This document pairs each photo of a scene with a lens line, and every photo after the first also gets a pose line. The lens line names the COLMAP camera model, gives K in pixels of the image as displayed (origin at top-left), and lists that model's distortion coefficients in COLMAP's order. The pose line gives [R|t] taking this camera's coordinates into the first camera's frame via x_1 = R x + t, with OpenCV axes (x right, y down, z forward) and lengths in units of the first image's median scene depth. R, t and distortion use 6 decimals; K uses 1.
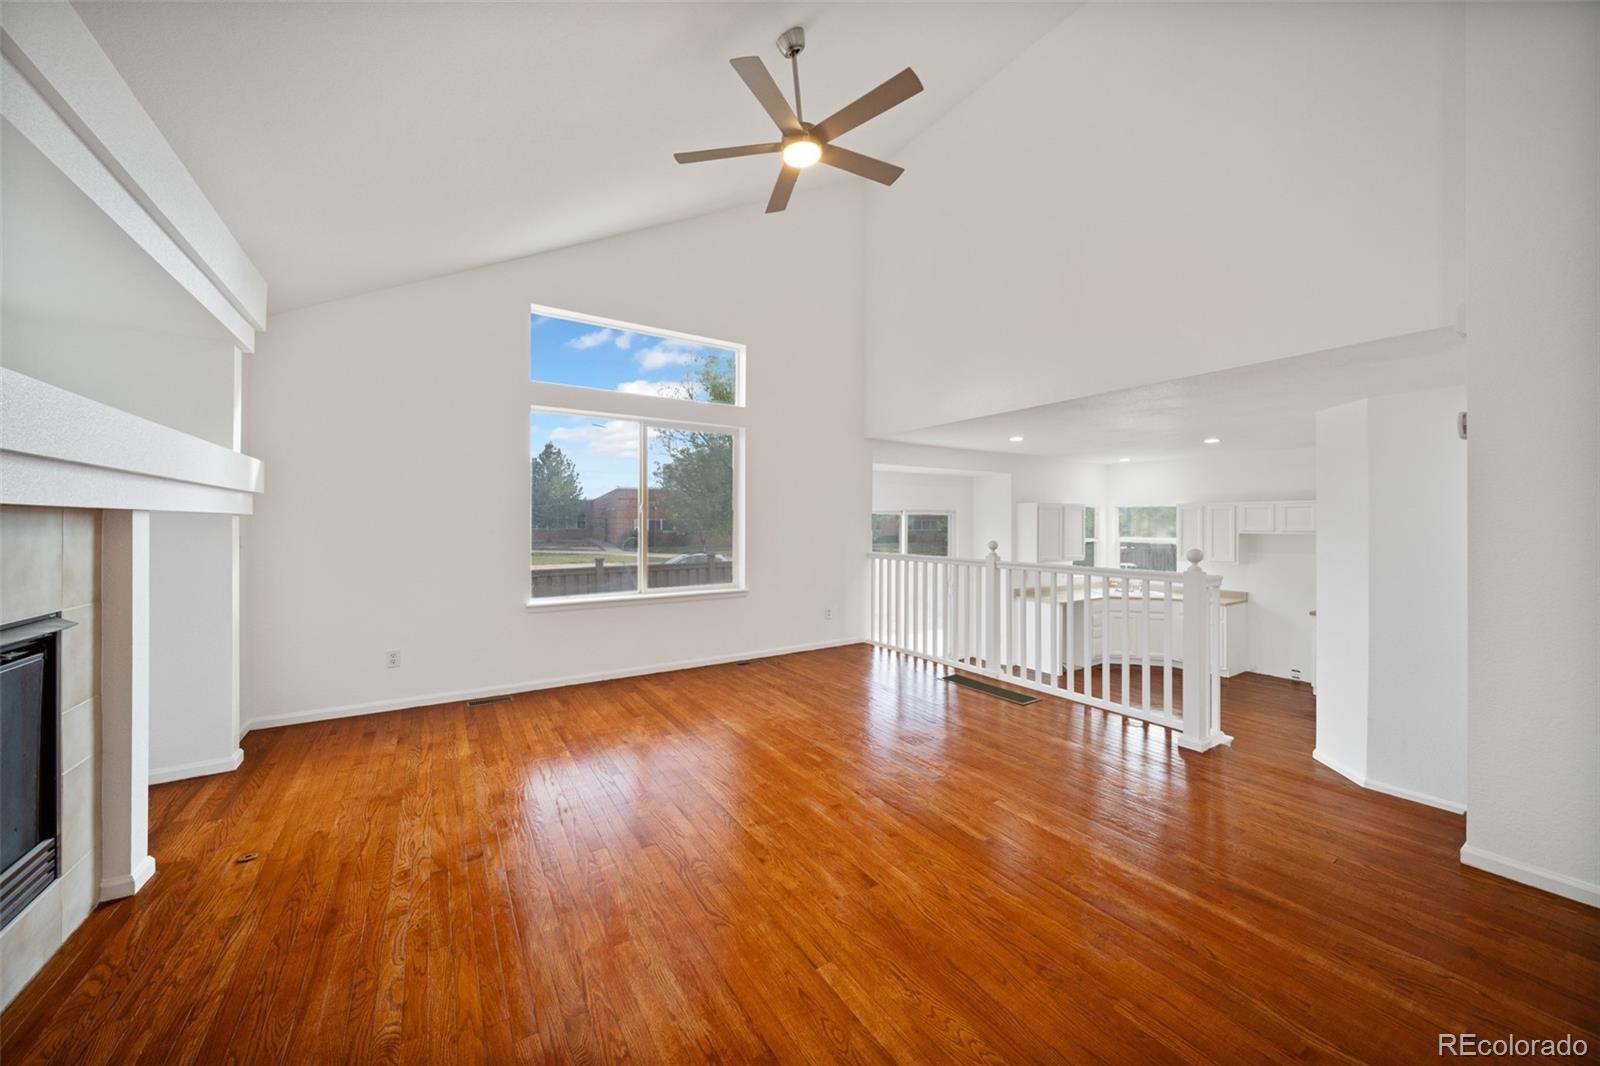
lens RADIAL K [[563.3, 0, 793.8], [0, 563.3, 526.0], [0, 0, 1]] dist [-0.001691, -0.000288]
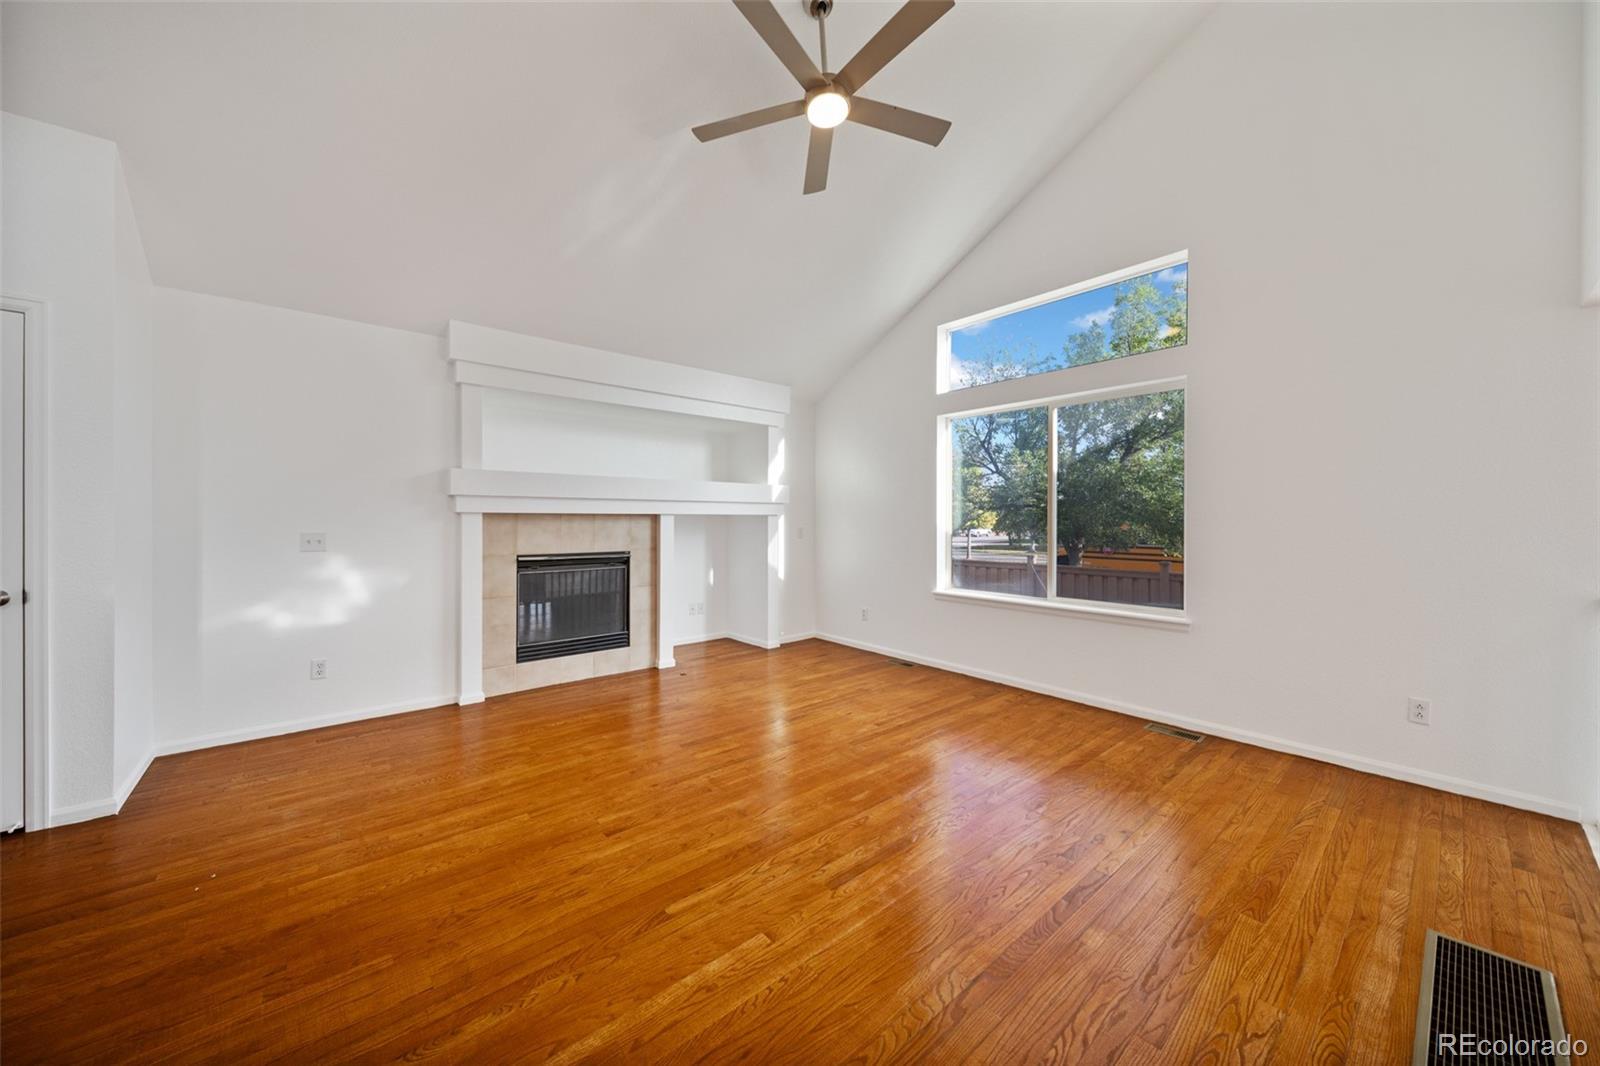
lens RADIAL K [[563.3, 0, 797.7], [0, 563.3, 523.7], [0, 0, 1]] dist [-0.001691, -0.000288]
pose [[0.135350, 0.007668, -0.990768, 0.756347], [-0.006933, 0.999953, 0.006792, -0.002128], [0.990774, 0.005950, 0.135397, 0.701199]]
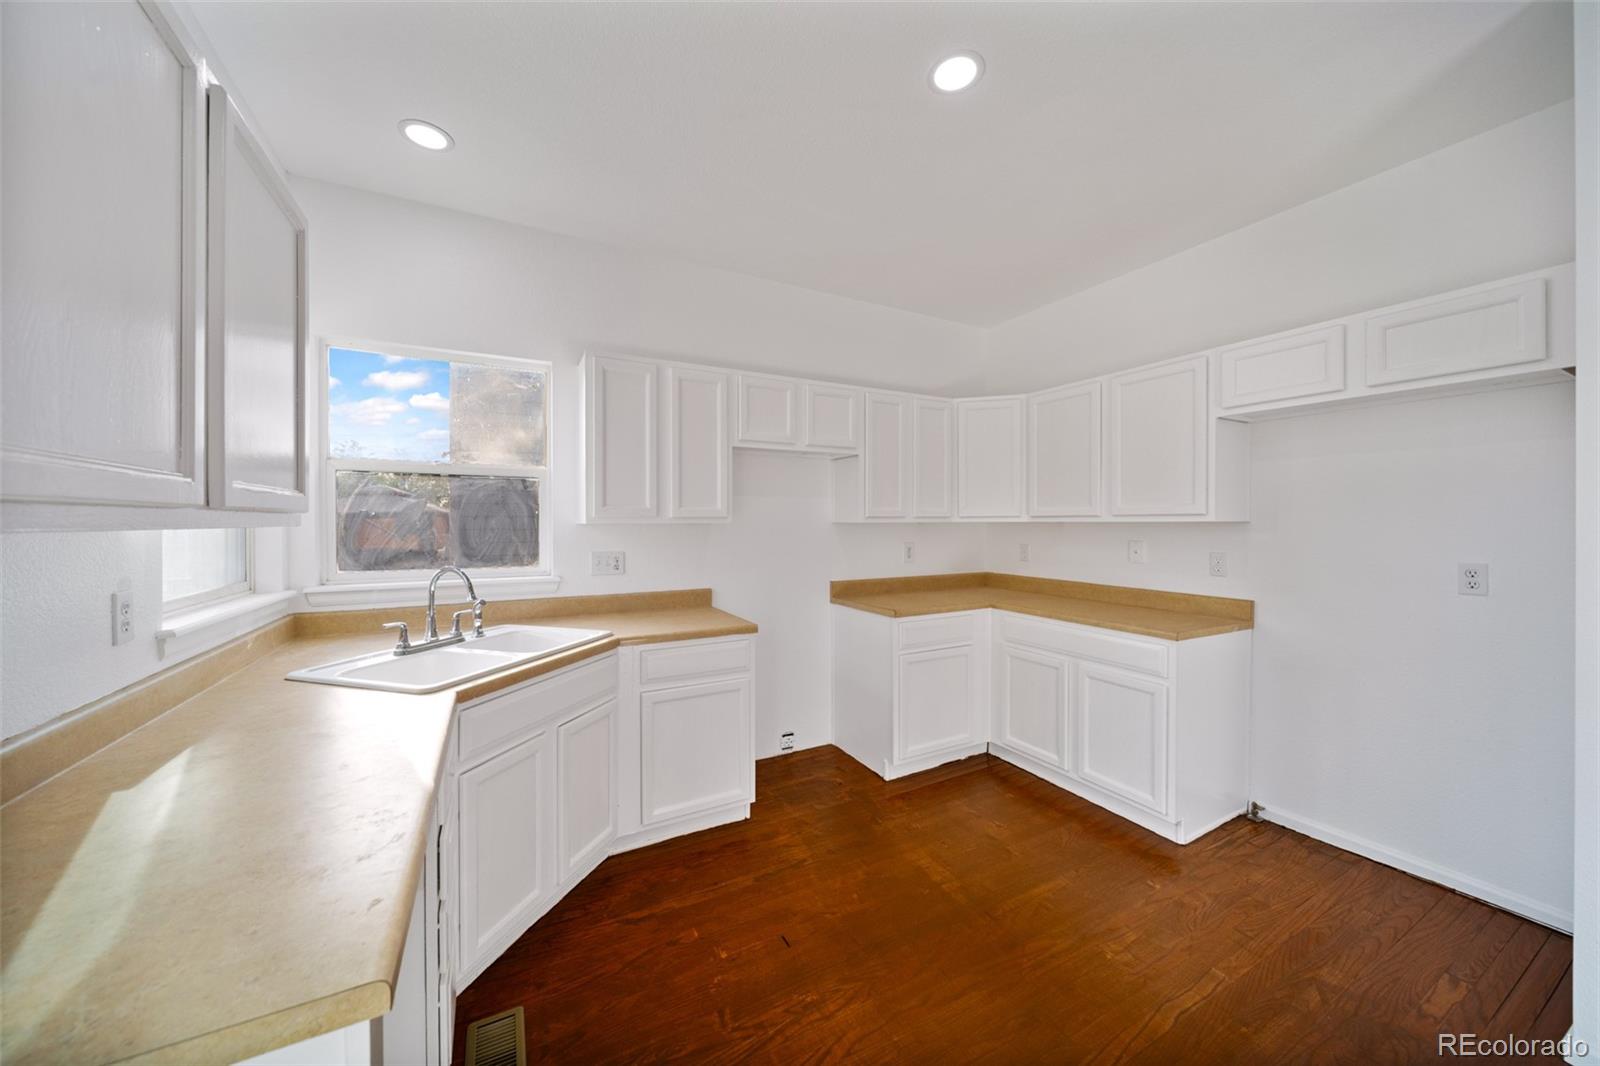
lens RADIAL K [[563.3, 0, 794.2], [0, 563.3, 527.1], [0, 0, 1]] dist [-0.001691, -0.000288]
pose [[0.095373, -0.008746, 0.995403, 0.789885], [0.008131, 0.999935, 0.008007, 0.139603], [-0.995408, 0.007330, 0.095438, 1.855124]]
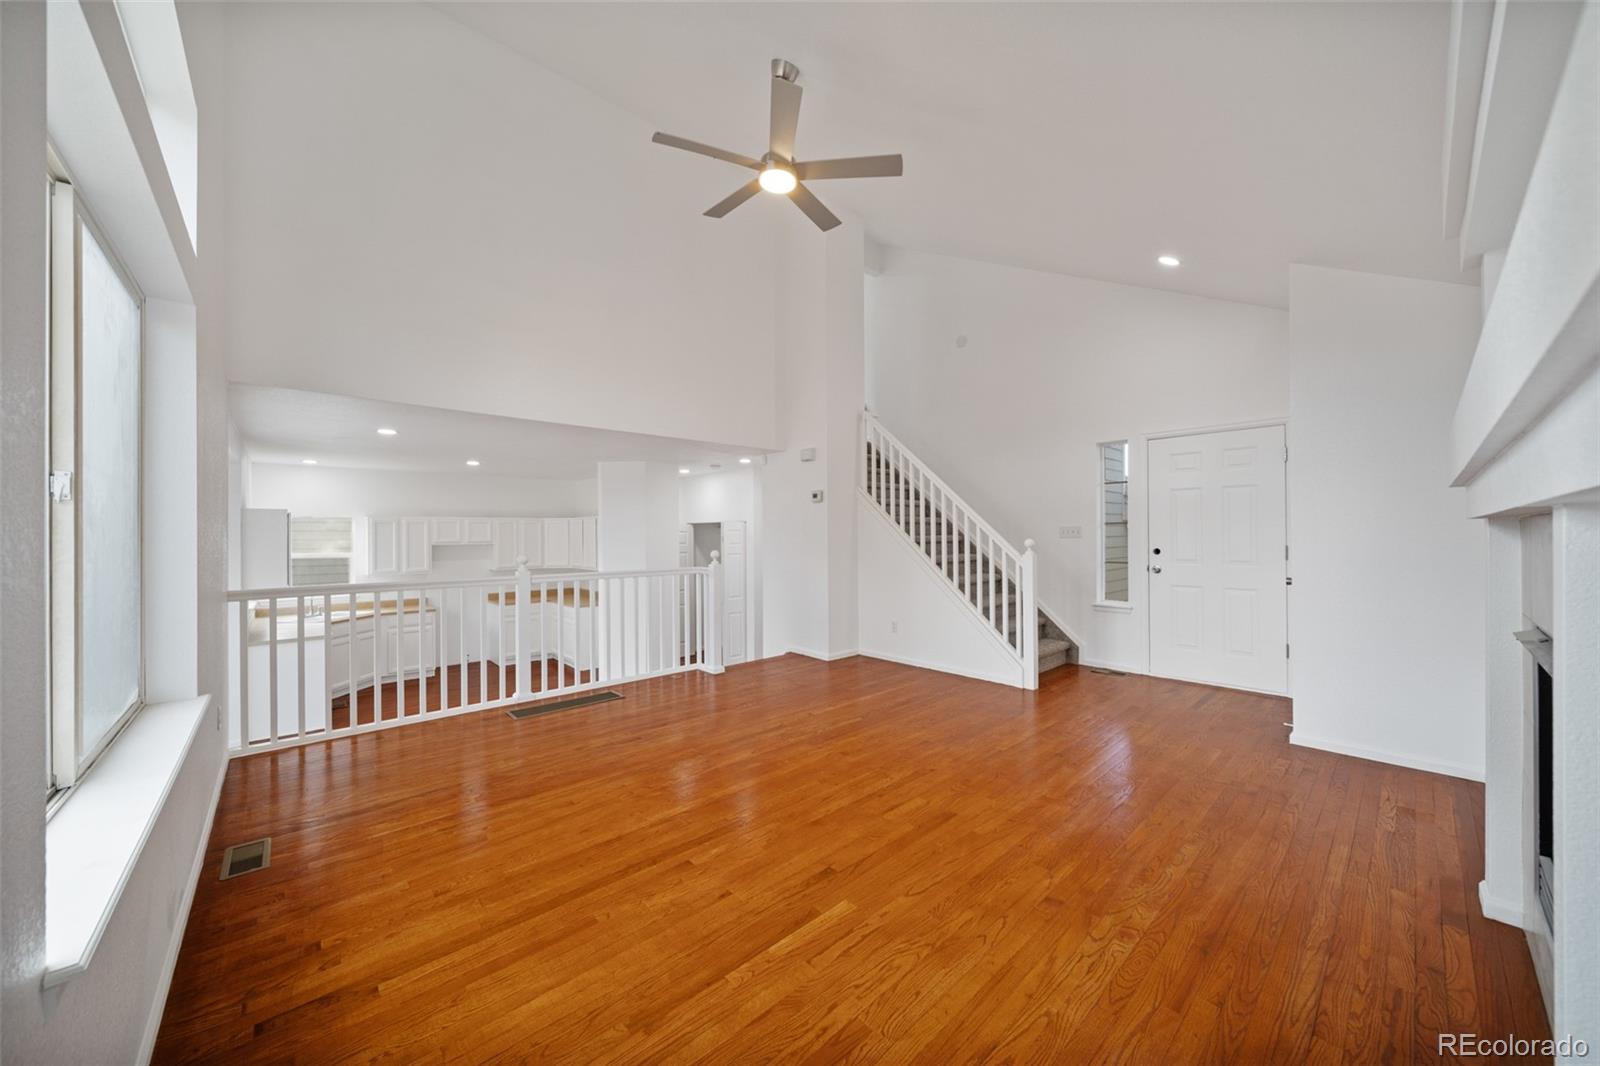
lens RADIAL K [[563.3, 0, 799.9], [0, 563.3, 534.7], [0, 0, 1]] dist [-0.001691, -0.000288]
pose [[-0.171081, -0.000908, 0.985257, -0.859245], [0.009924, 0.999947, 0.002645, -0.004728], [-0.985207, 0.010230, -0.171063, 0.961363]]
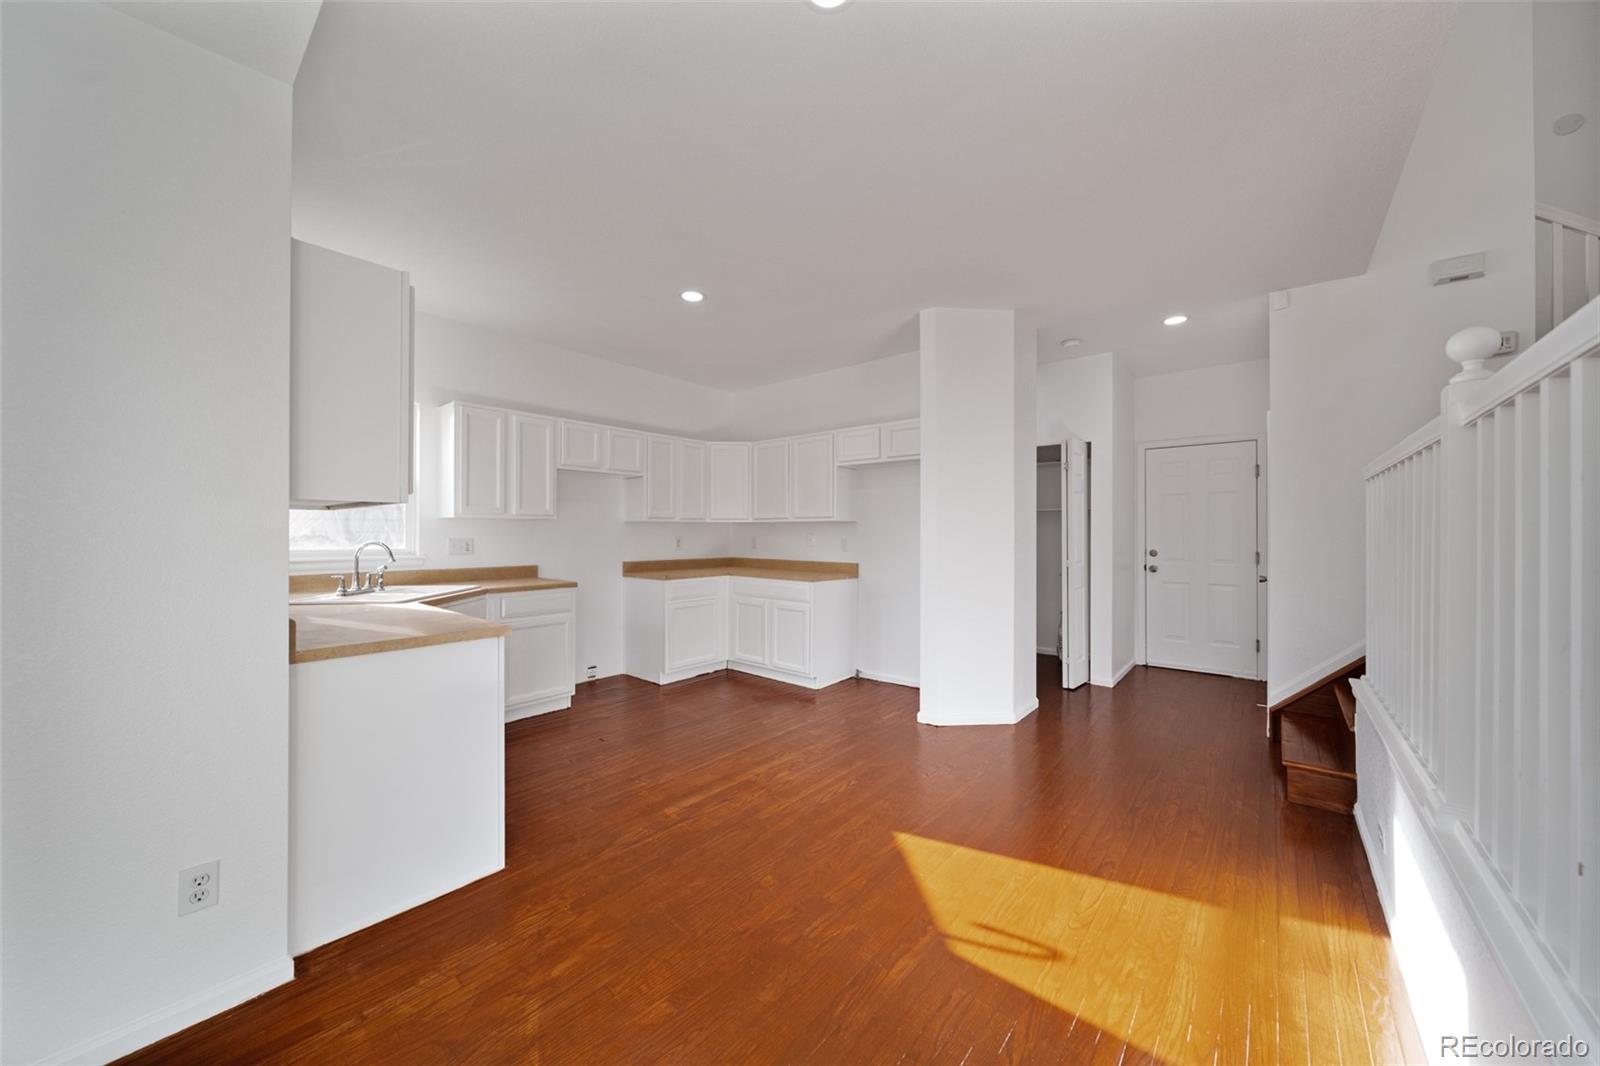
lens RADIAL K [[563.3, 0, 800.7], [0, 563.3, 535.8], [0, 0, 1]] dist [-0.001691, -0.000288]
pose [[-0.283378, -0.002483, 0.959005, 0.258207], [0.004369, 0.999983, 0.003880, 0.173744], [-0.958998, 0.005289, -0.283363, 1.859327]]
